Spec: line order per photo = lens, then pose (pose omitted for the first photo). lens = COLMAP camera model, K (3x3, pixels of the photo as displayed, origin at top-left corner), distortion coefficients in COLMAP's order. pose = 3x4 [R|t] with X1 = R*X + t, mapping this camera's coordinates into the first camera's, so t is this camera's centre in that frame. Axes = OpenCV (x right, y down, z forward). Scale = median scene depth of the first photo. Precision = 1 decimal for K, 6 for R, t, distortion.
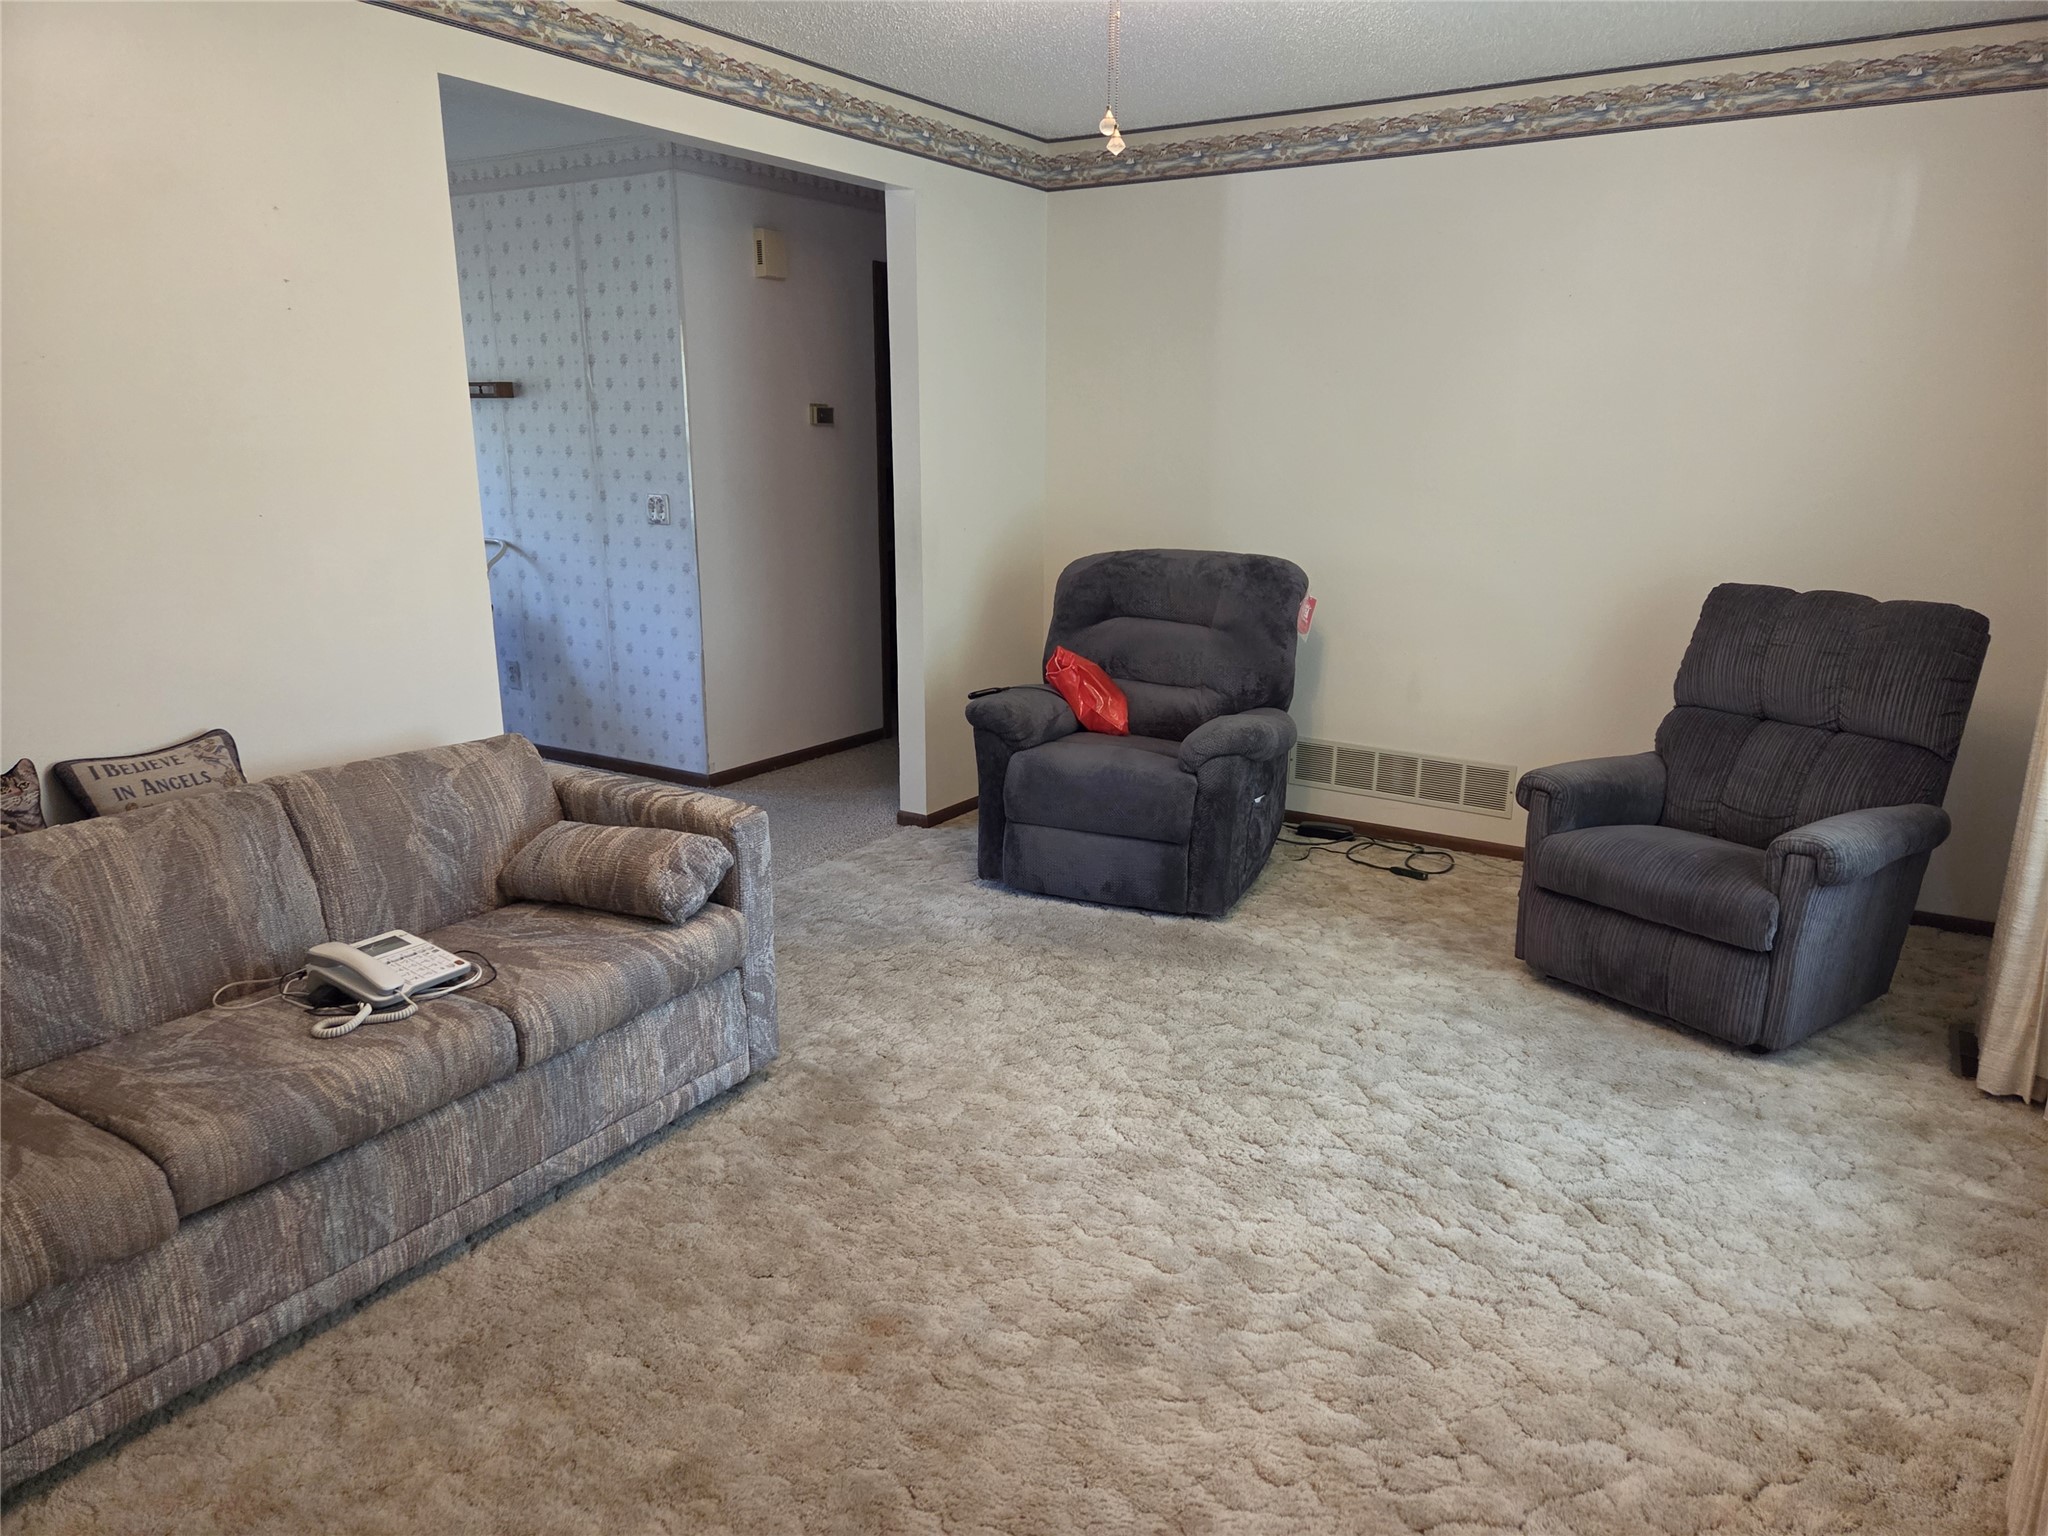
lens RADIAL K [[1354.6, 0, 1023.3], [0, 1354.6, 769.4], [0, 0, 1]] dist [0.002807, 0.000254]
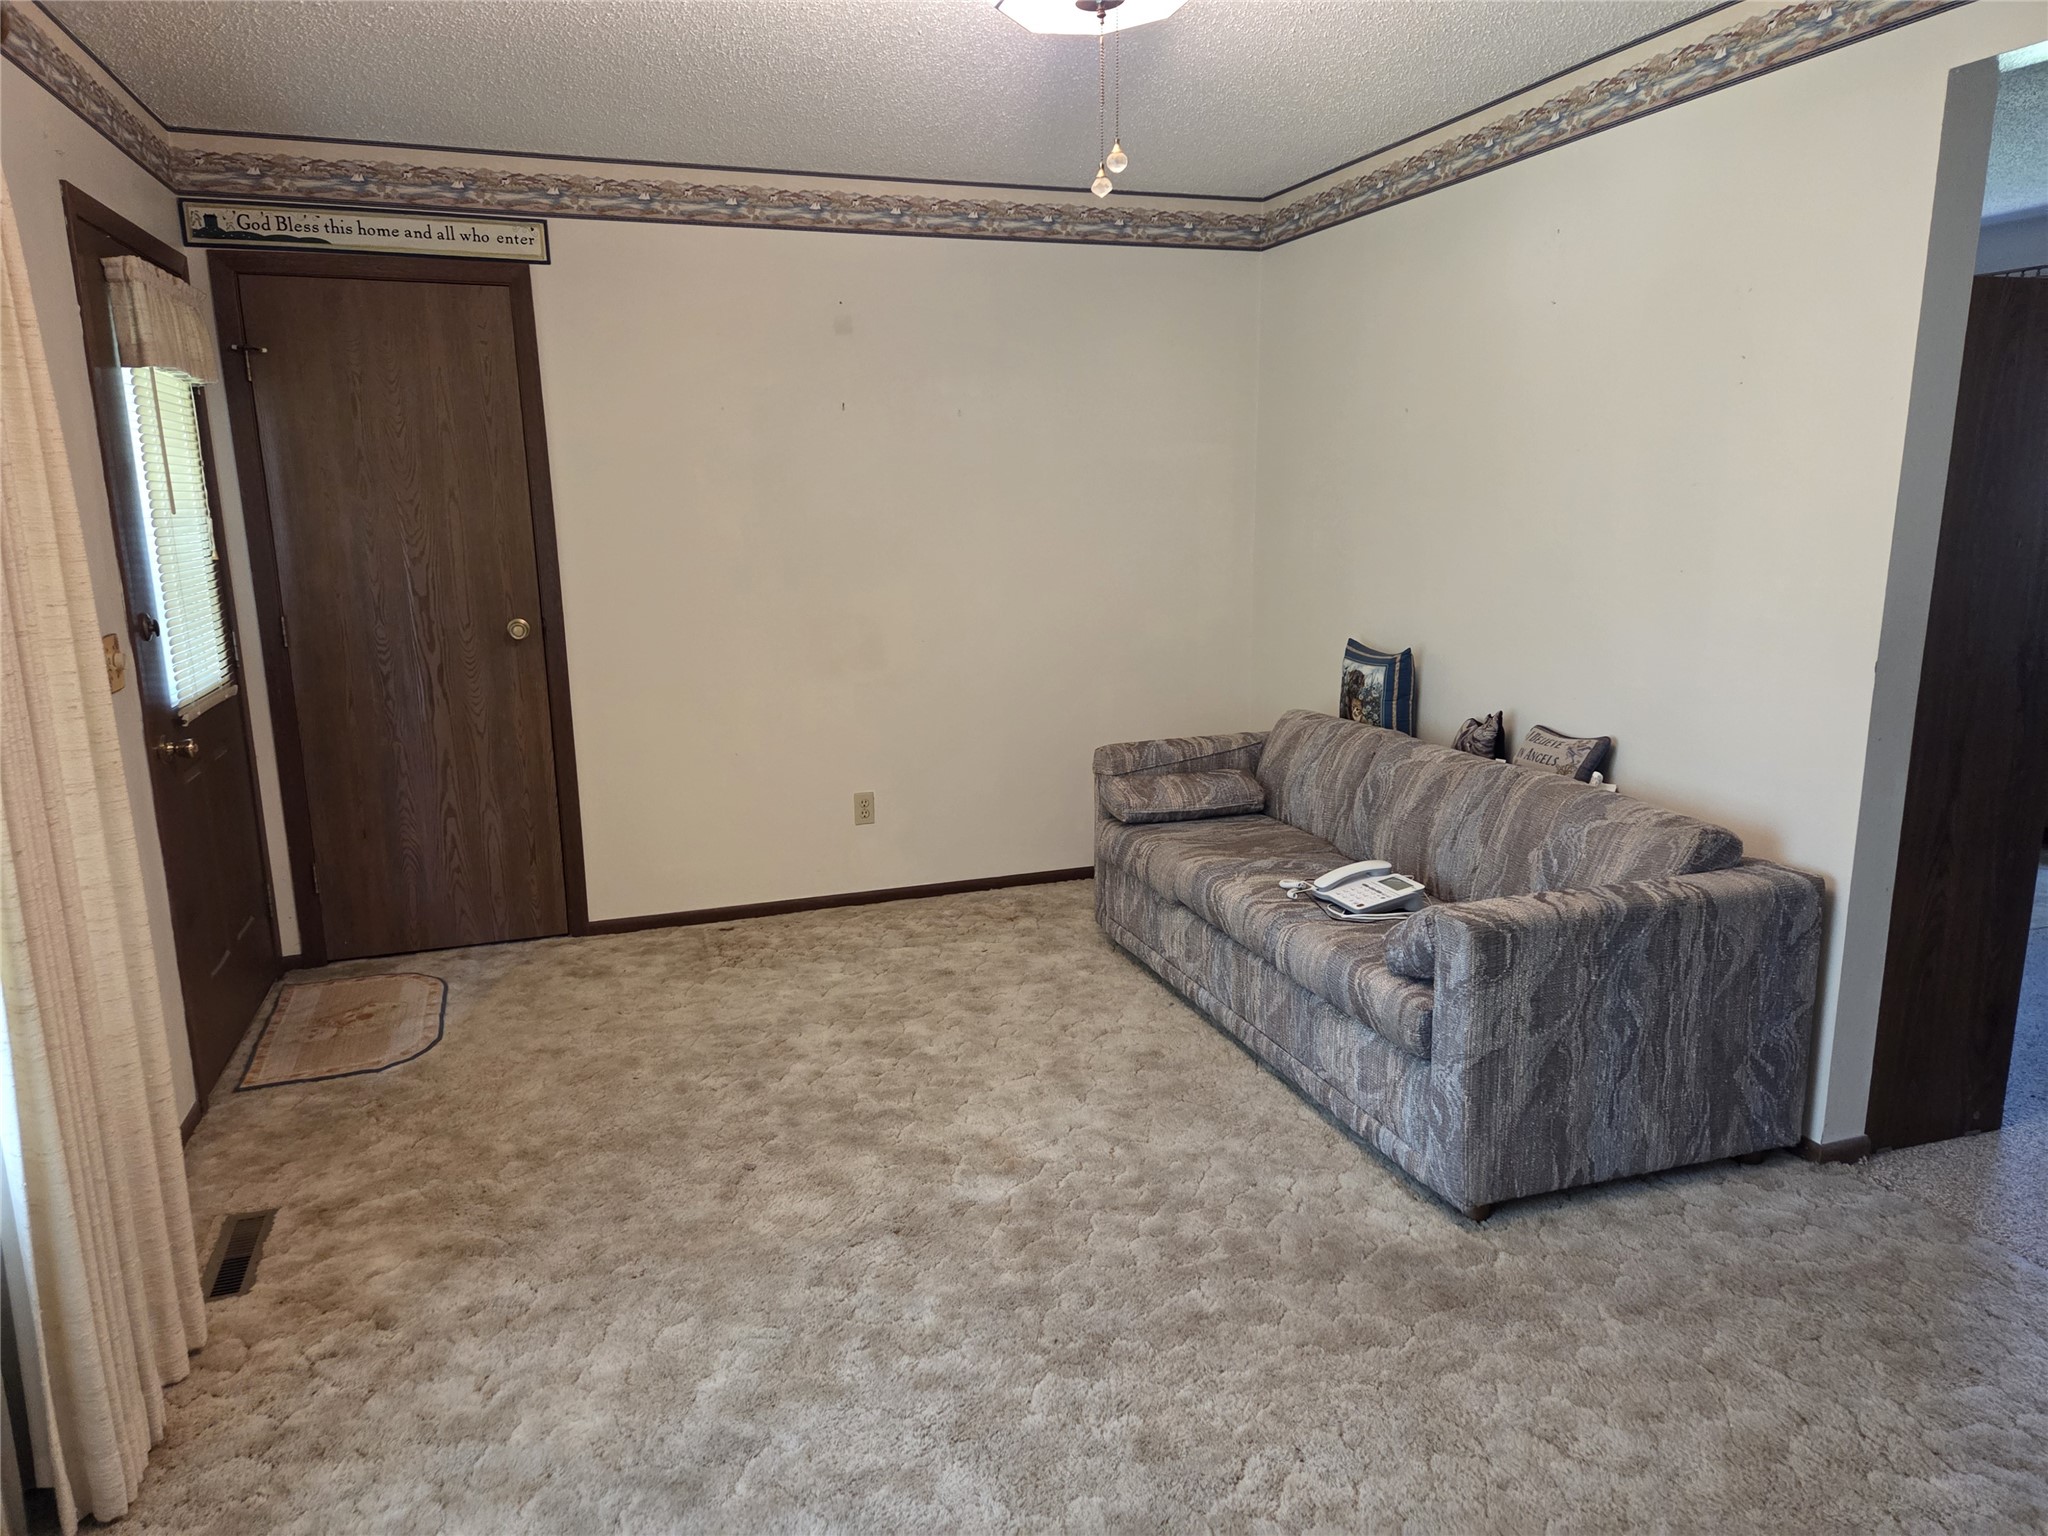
lens RADIAL K [[1354.6, 0, 1025.8], [0, 1354.6, 770.0], [0, 0, 1]] dist [0.002807, 0.000254]
pose [[-0.636822, 0.160206, -0.754183, 0.675520], [-0.173844, 0.923149, 0.342890, -0.331769], [0.751157, 0.349470, -0.560031, 1.303366]]
